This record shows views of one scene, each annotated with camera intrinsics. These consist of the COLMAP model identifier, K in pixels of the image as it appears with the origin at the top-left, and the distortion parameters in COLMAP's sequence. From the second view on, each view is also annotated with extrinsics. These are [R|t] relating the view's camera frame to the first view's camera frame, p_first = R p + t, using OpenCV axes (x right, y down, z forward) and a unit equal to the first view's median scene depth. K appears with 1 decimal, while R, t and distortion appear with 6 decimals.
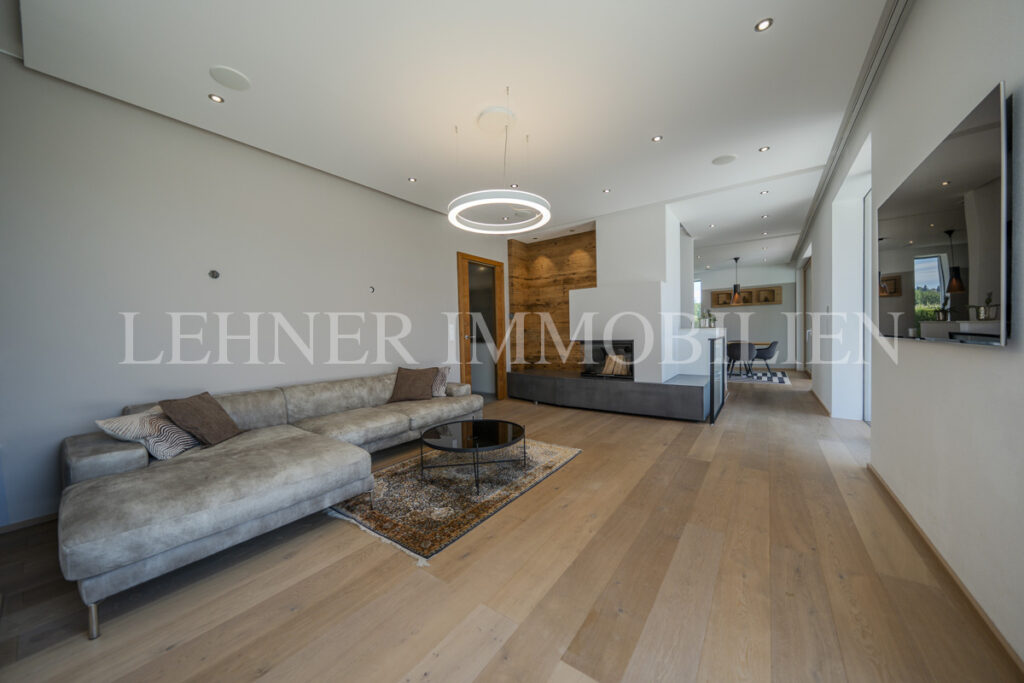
lens RADIAL K [[351.5, 0, 498.2], [0, 351.5, 337.4], [0, 0, 1]] dist [-0.002347, -0.000123]
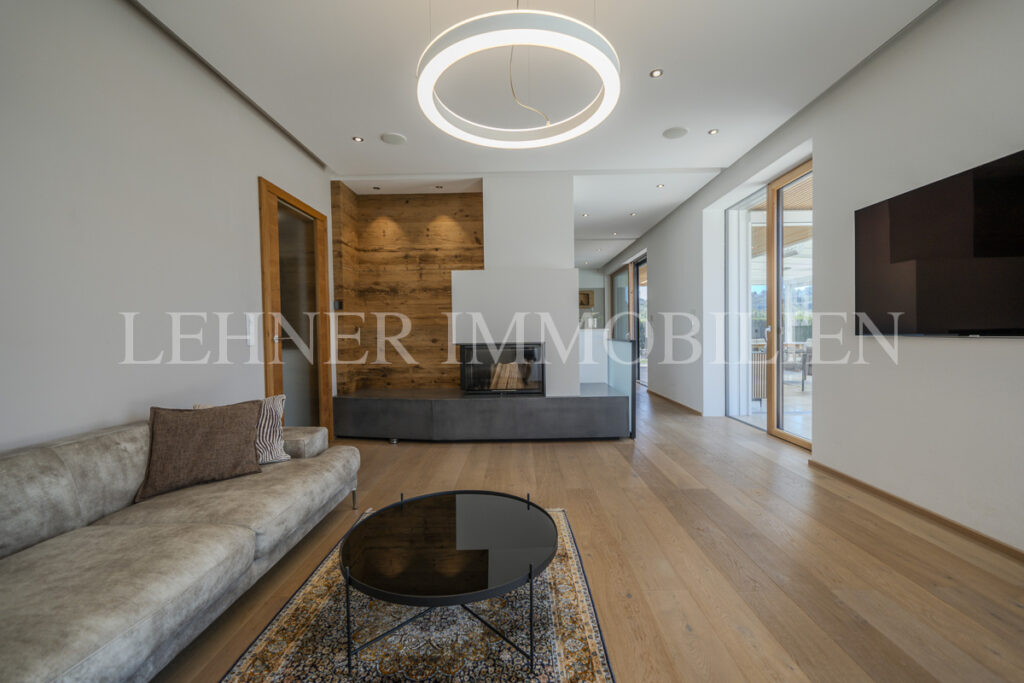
lens RADIAL K [[421.4, 0, 513.7], [0, 421.4, 338.9], [0, 0, 1]] dist [-0.002406, -0.000047]
pose [[0.796380, 0.003027, 0.604789, -0.199455], [0.002732, 0.999959, -0.008602, 0.006569], [-0.604791, 0.008503, 0.796339, 0.275944]]
